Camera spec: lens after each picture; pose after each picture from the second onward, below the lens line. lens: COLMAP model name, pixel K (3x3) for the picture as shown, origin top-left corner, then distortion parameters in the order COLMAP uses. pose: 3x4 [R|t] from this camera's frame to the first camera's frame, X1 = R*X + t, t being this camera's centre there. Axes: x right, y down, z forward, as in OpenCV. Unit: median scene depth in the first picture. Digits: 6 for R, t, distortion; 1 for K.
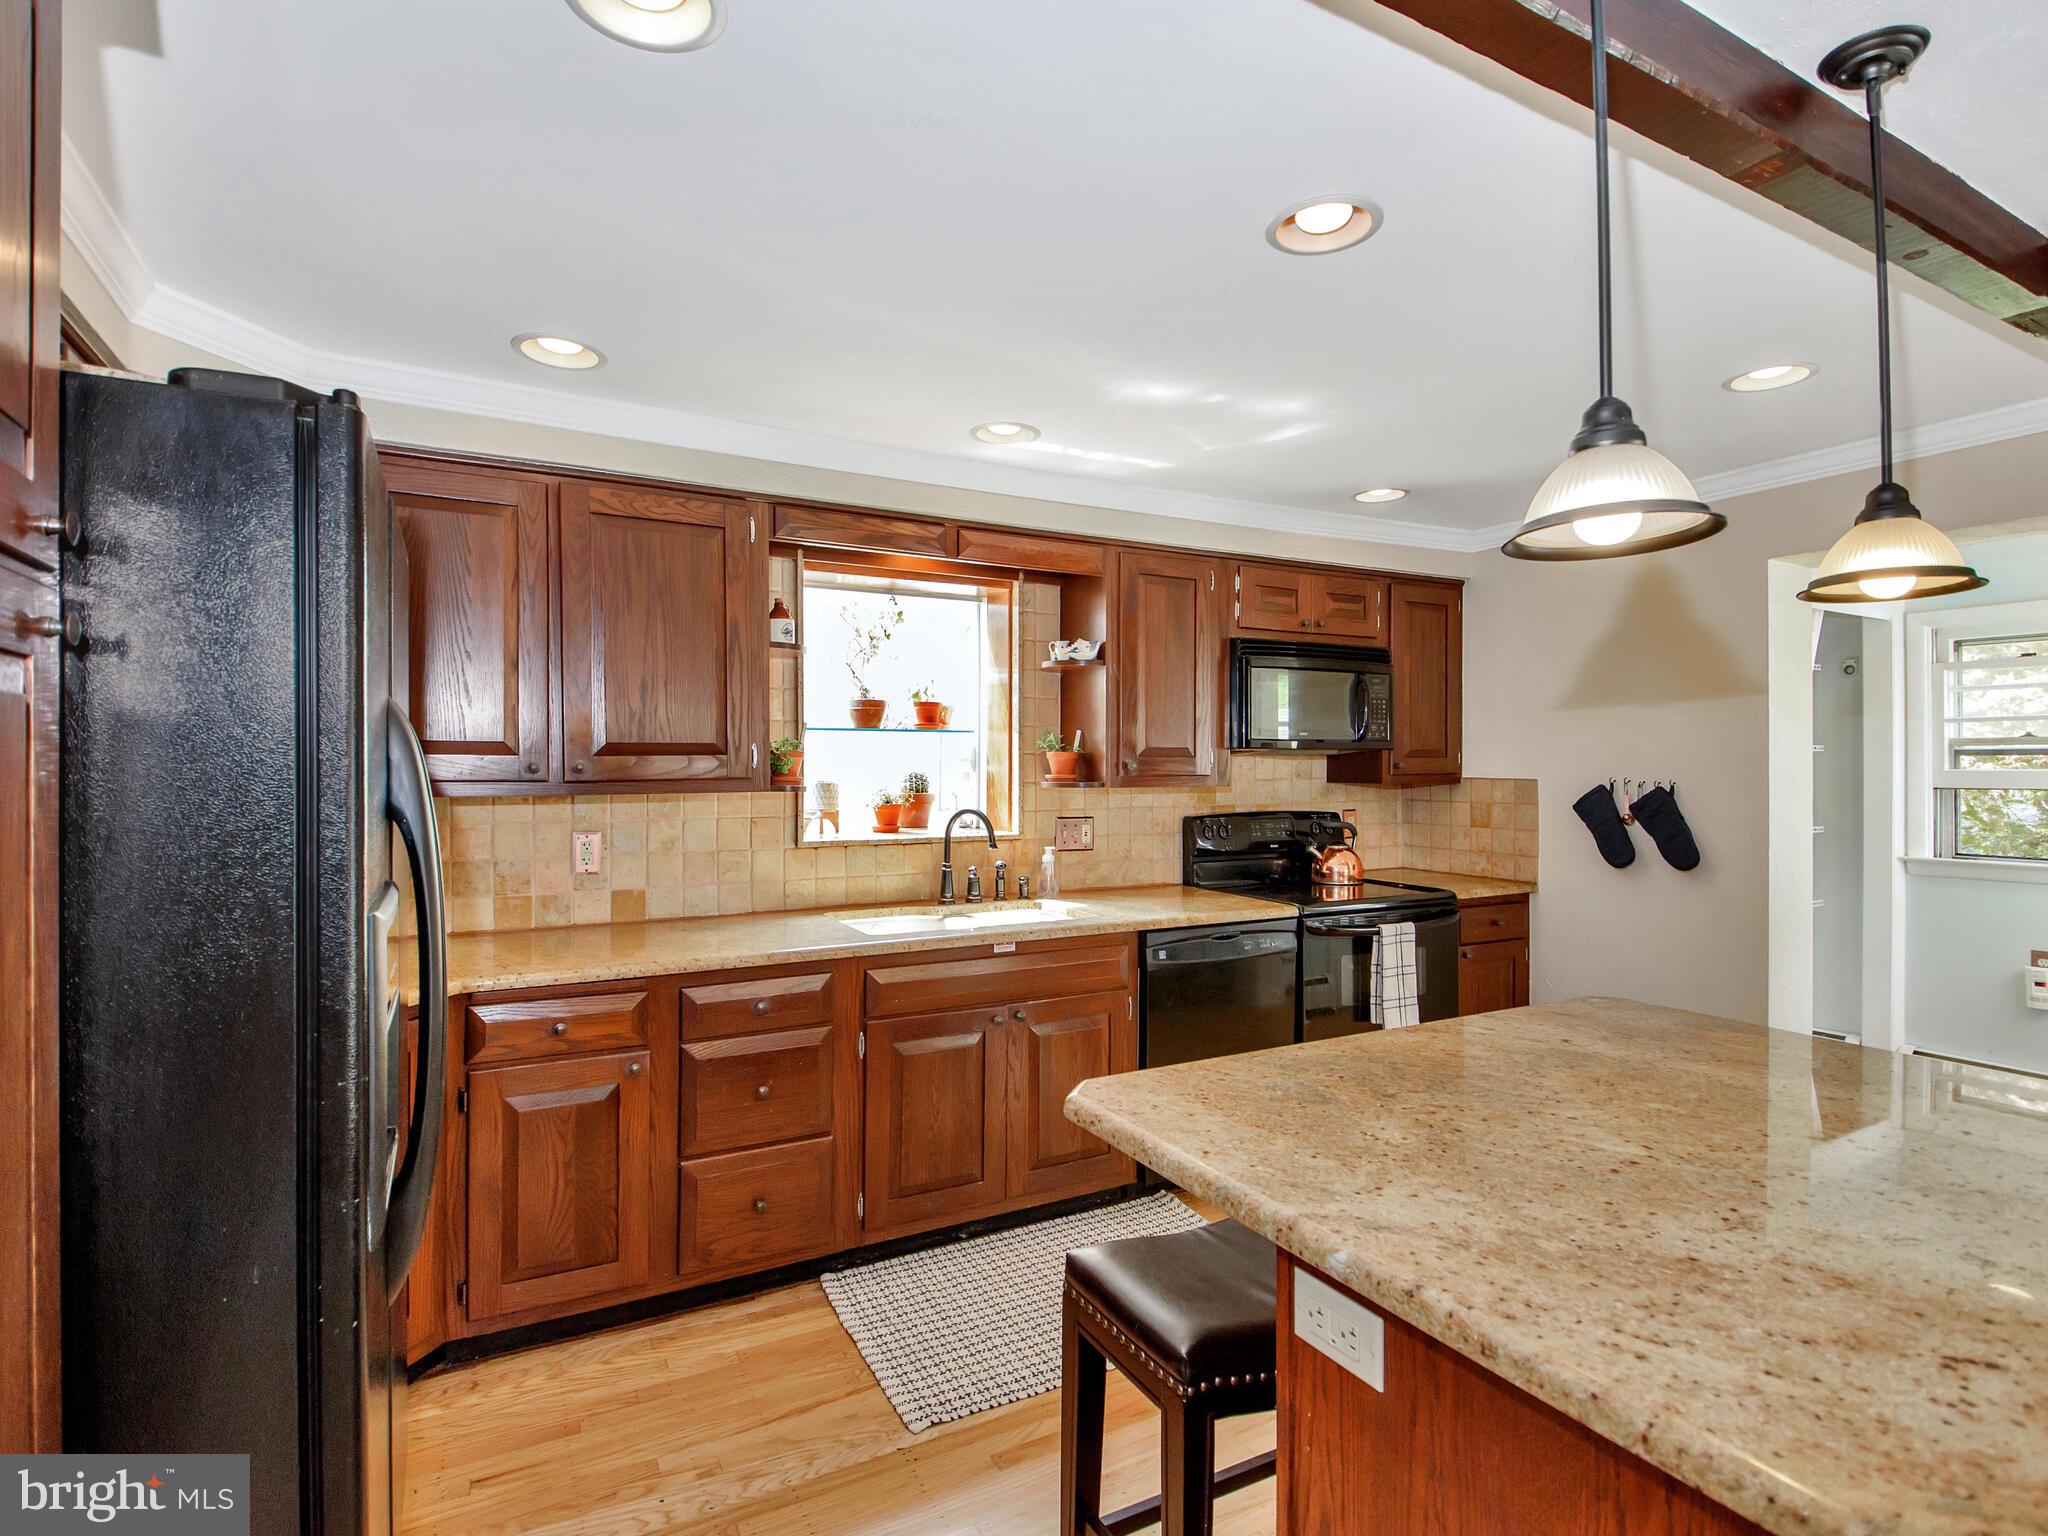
lens RADIAL K [[1072.0, 0, 1028.2], [0, 1072.0, 764.4], [0, 0, 1]] dist [-0.010218, -0.015123]
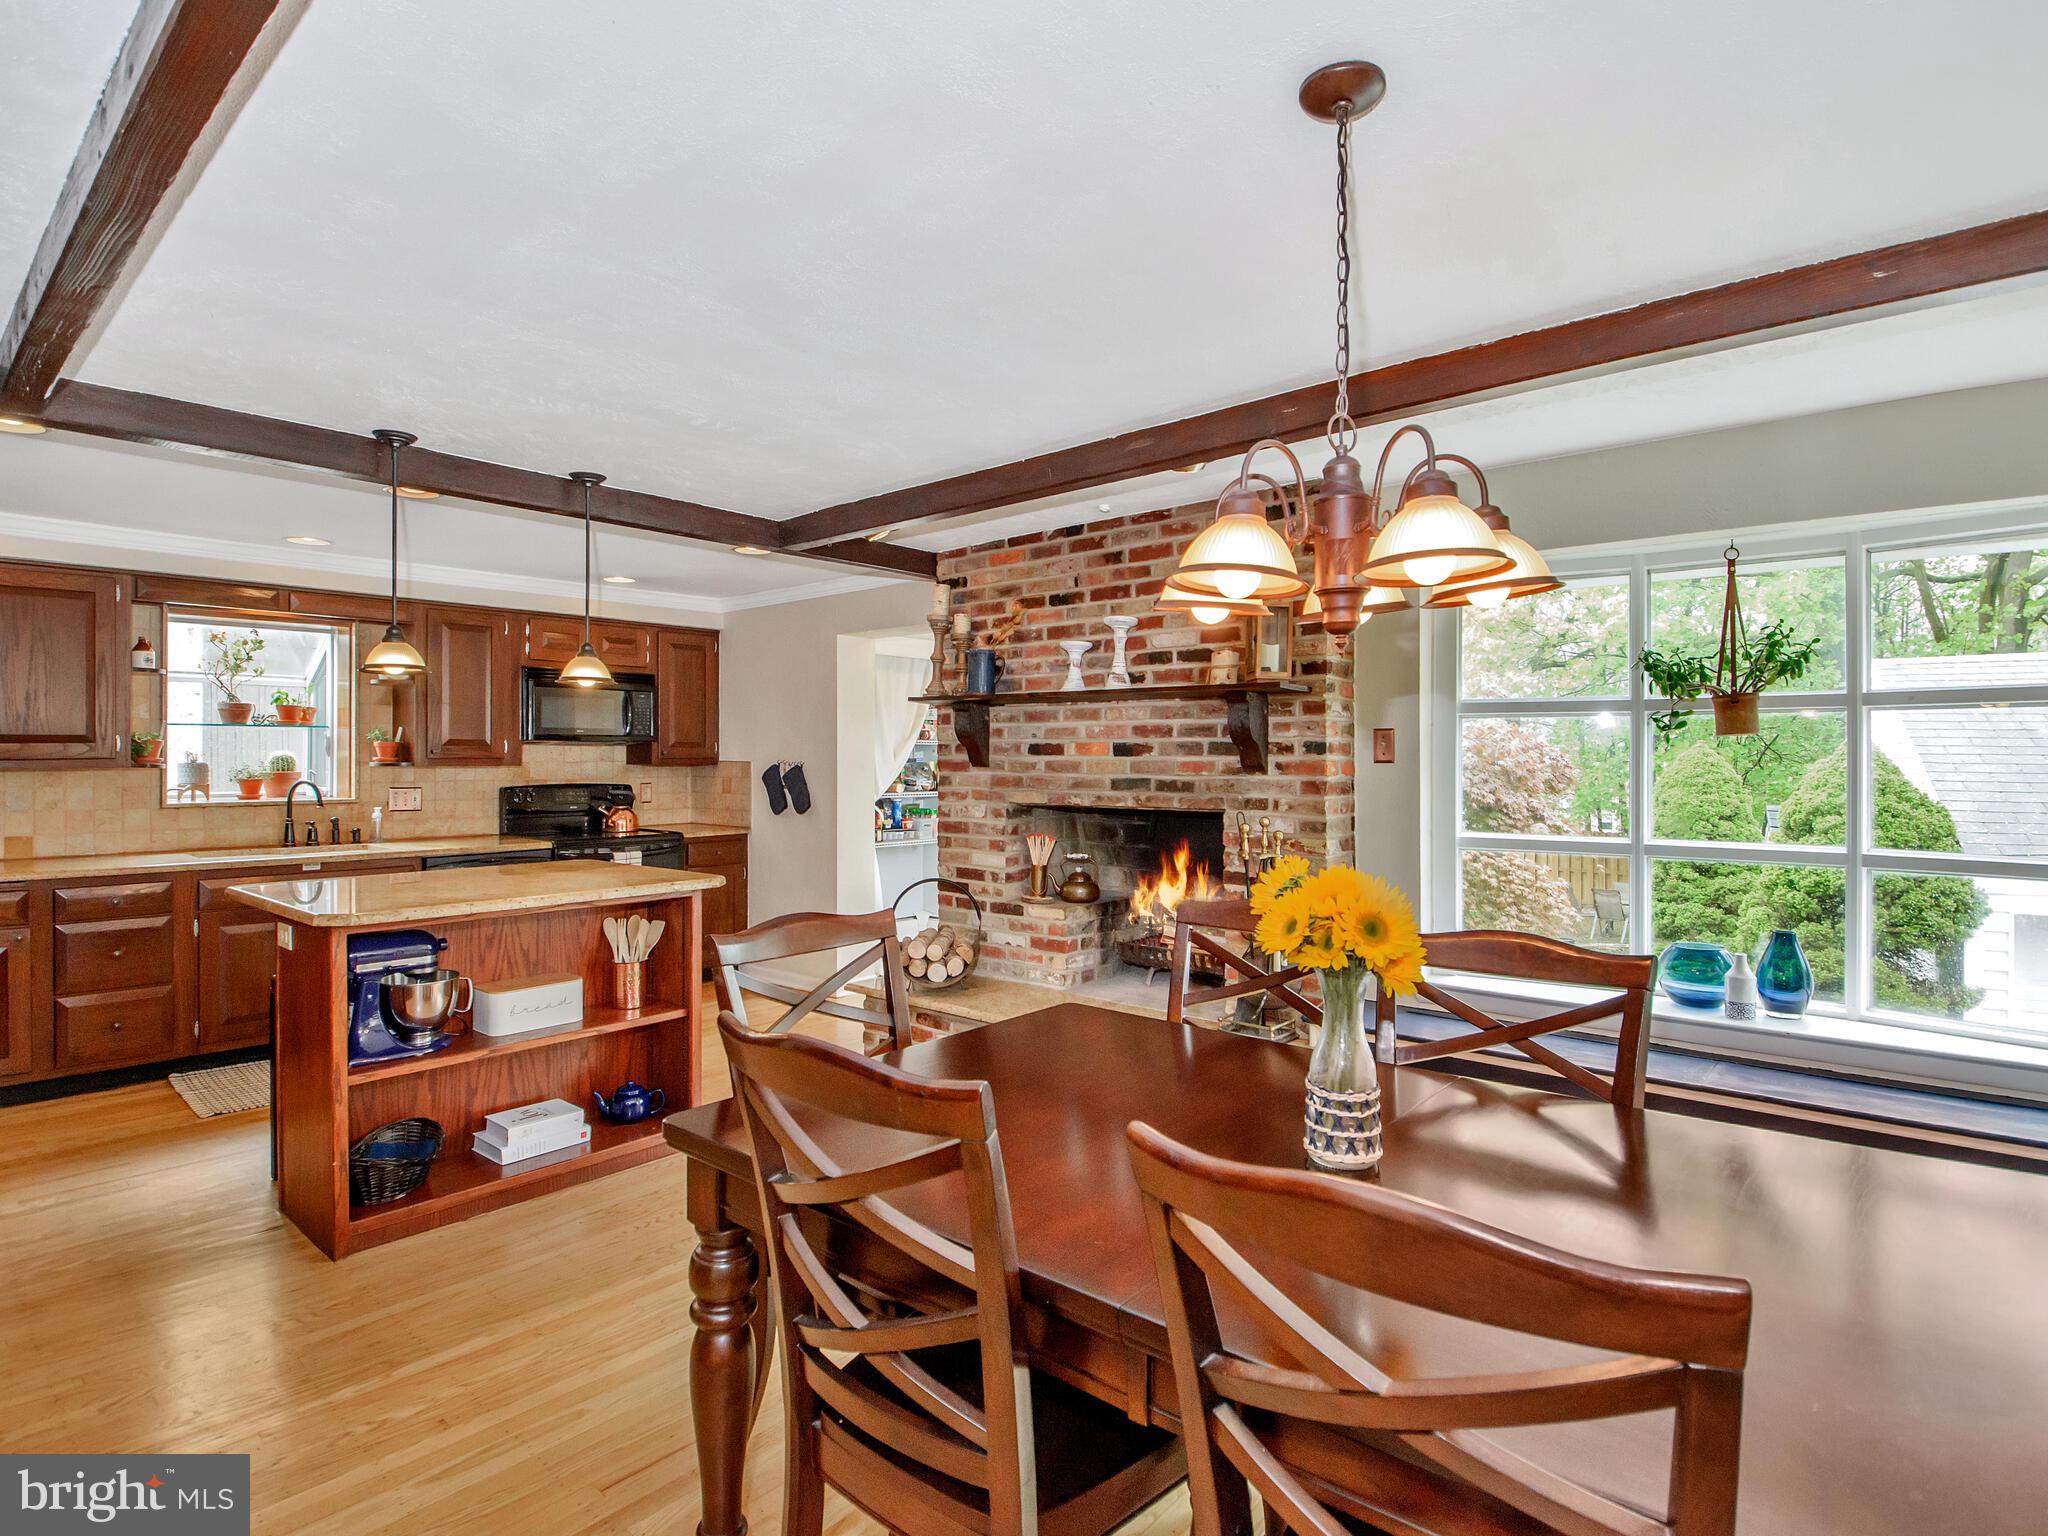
lens RADIAL K [[1072.0, 0, 1020.0], [0, 1072.0, 756.0], [0, 0, 1]] dist [-0.010218, -0.015123]
pose [[0.927293, 0.002942, 0.374325, 0.288809], [-0.003889, 0.999991, 0.001775, 0.001650], [-0.374316, -0.003101, 0.927296, -0.673637]]
